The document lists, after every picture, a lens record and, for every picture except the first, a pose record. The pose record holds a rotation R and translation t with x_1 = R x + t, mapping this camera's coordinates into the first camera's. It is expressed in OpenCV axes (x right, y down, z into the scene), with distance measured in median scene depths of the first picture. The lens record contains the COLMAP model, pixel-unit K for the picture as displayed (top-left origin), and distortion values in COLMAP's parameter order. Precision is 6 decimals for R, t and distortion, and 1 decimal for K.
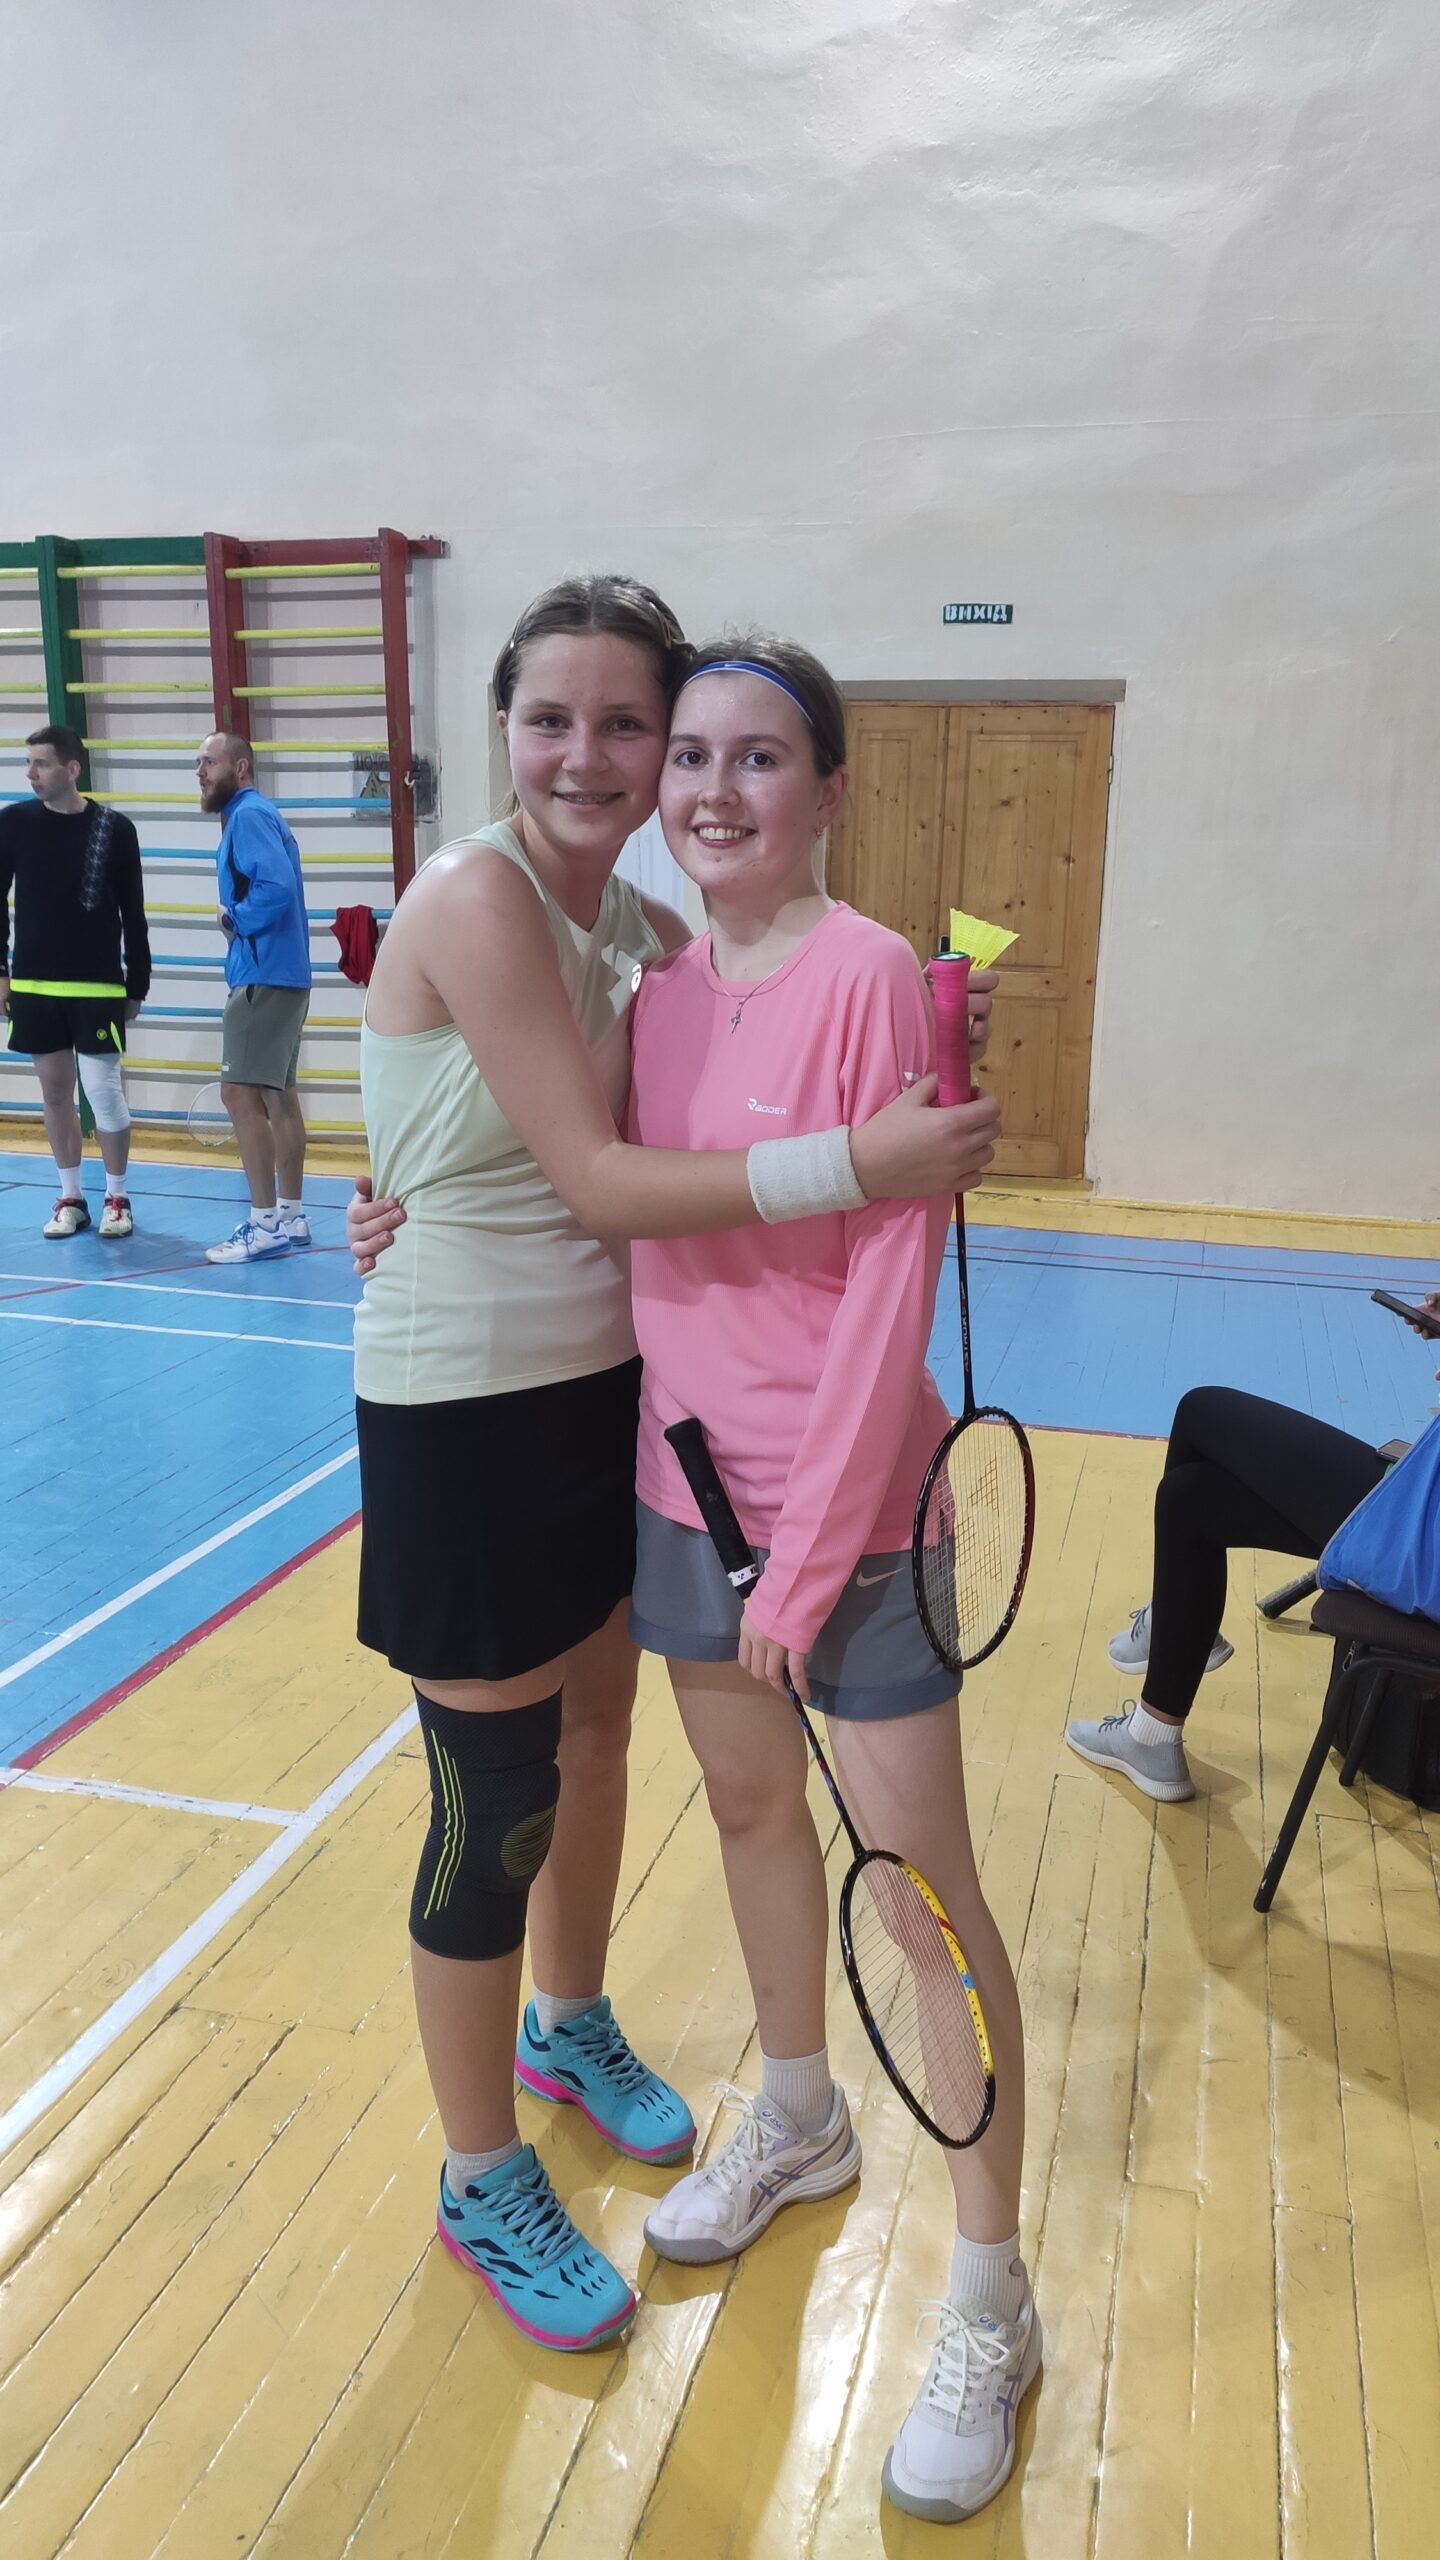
lens RADIAL K [[1905.5, 0, 720.0], [0, 1905.5, 1280.0], [0, 0, 1]] dist [0.004382, -0.000423]
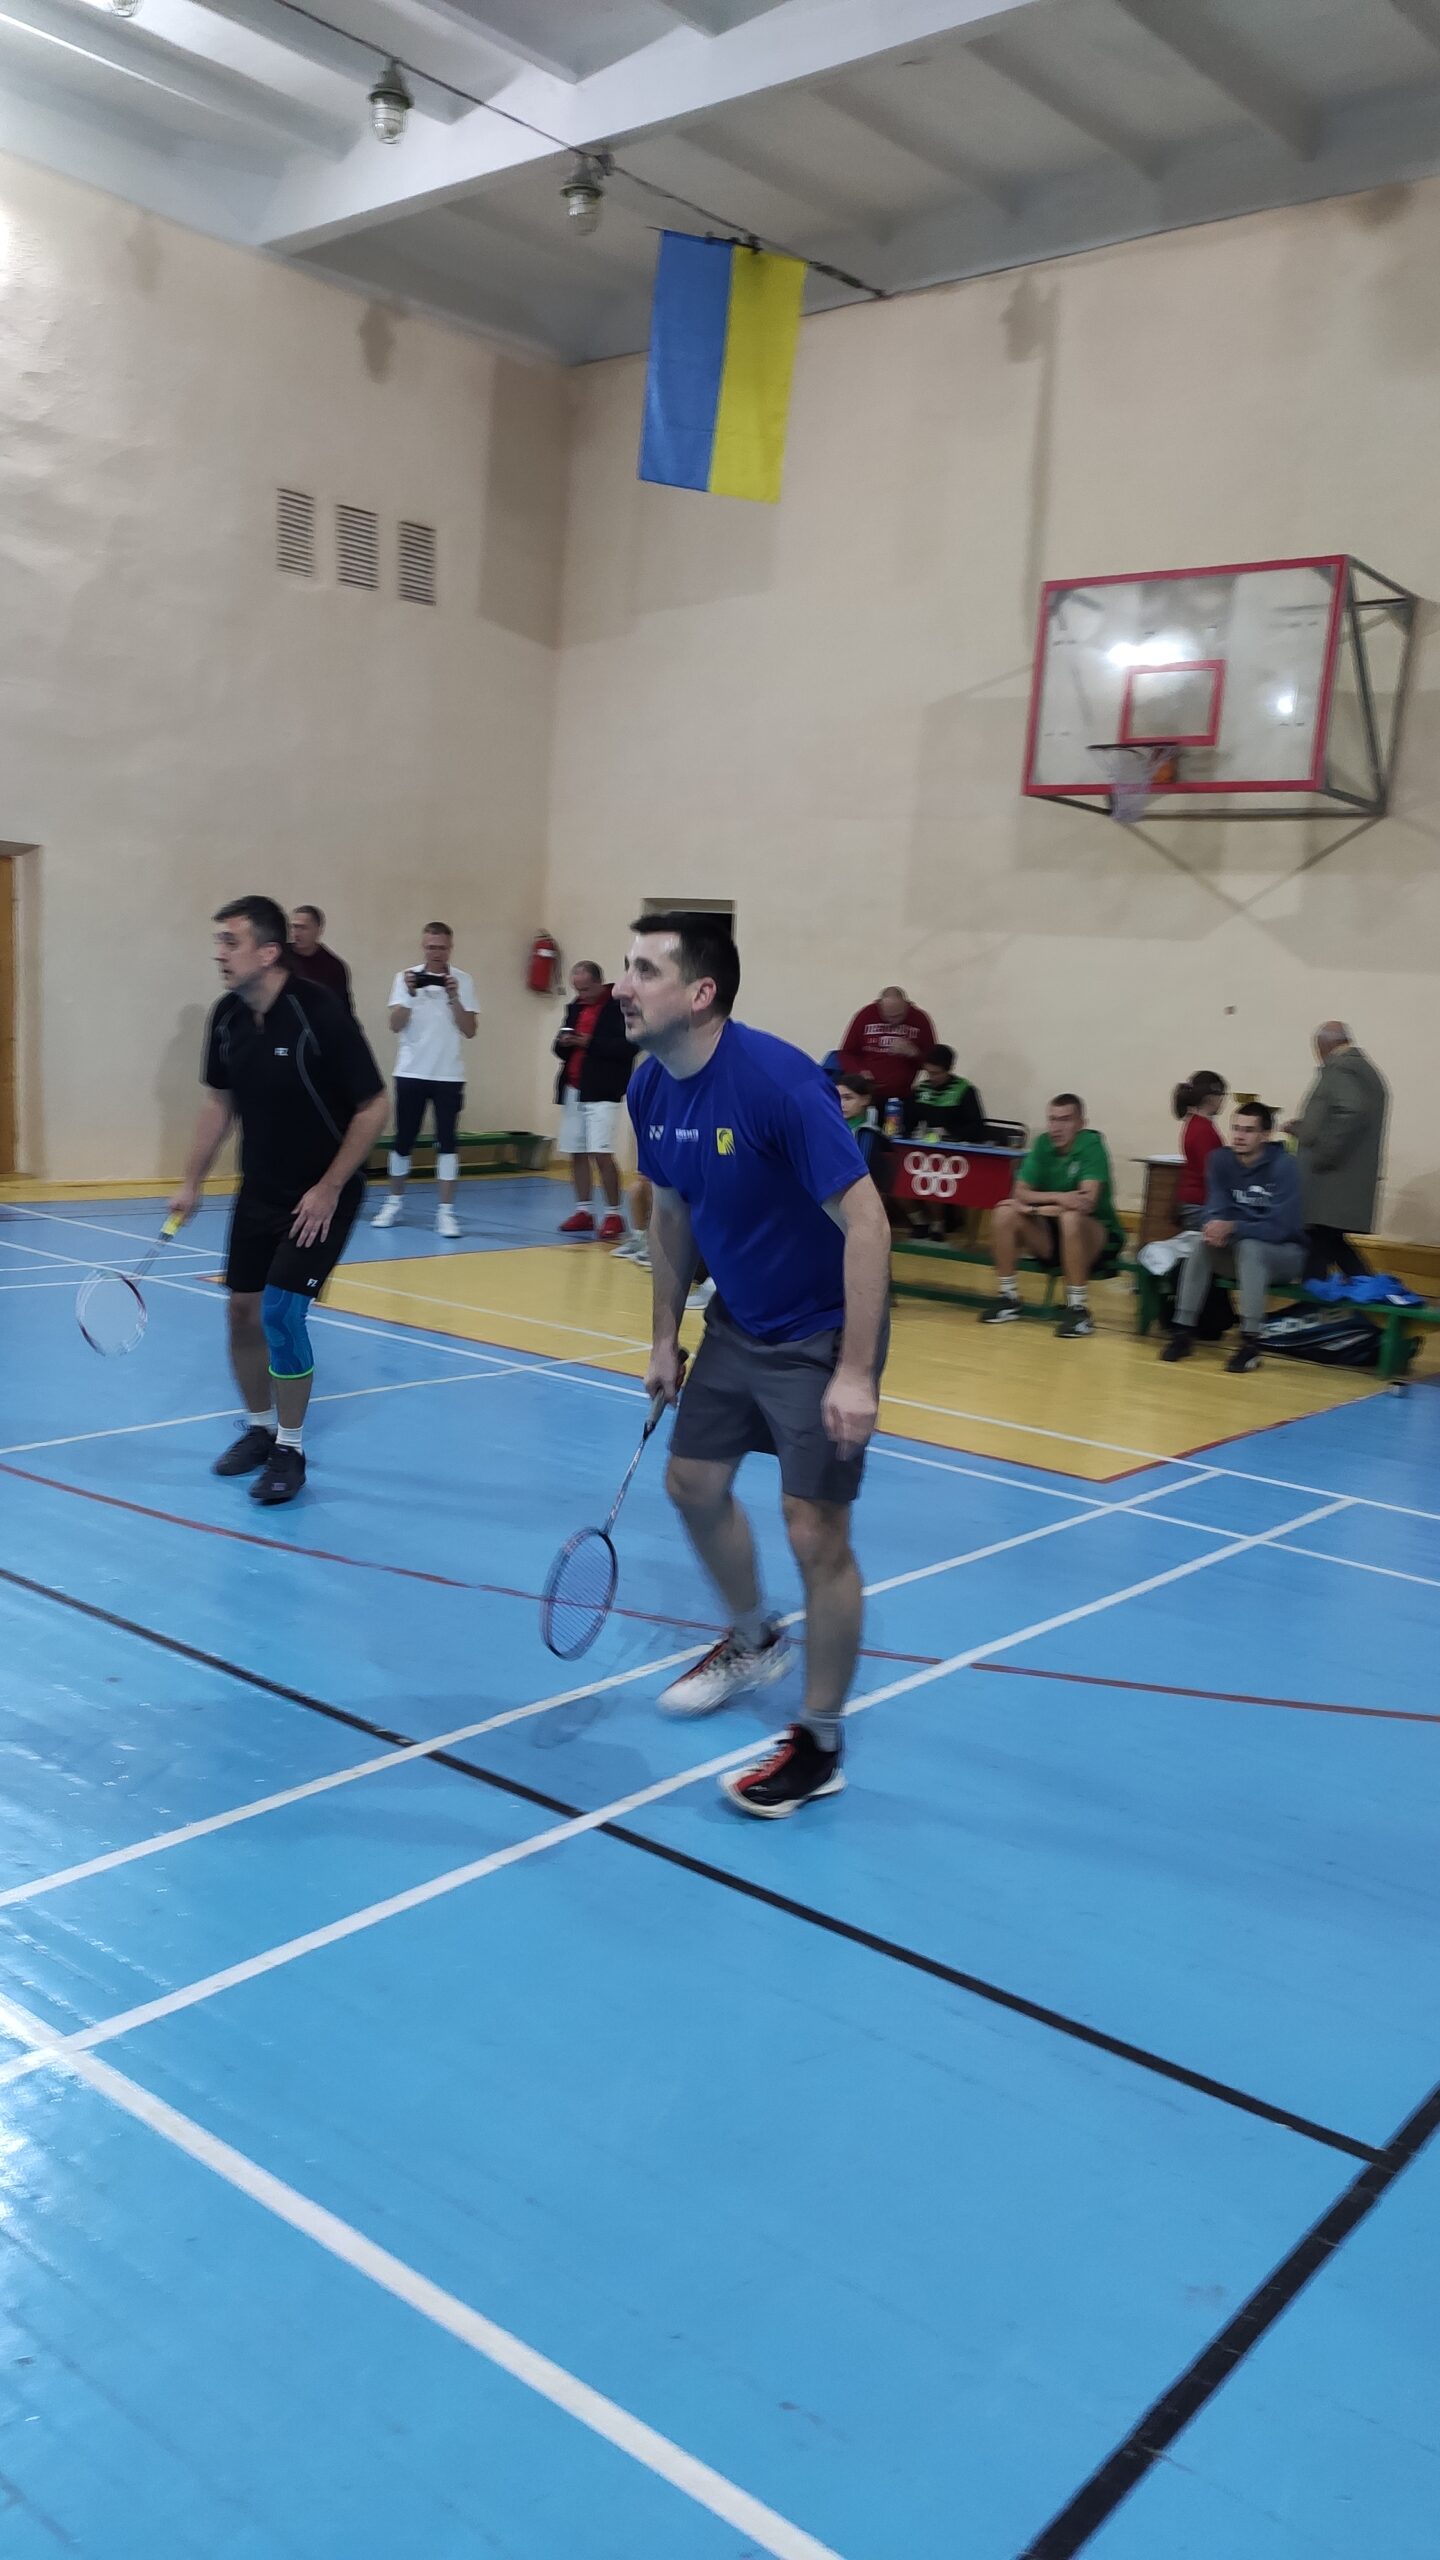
lens RADIAL K [[1881.8, 0, 720.0], [0, 1881.8, 1280.0], [0, 0, 1]] dist [0.095434, -0.134793]
pose [[0.396132, -0.141521, 0.907222, -1.067269], [0.145728, 0.985217, 0.090056, -0.025819], [-0.906555, 0.096534, 0.410900, -0.112253]]
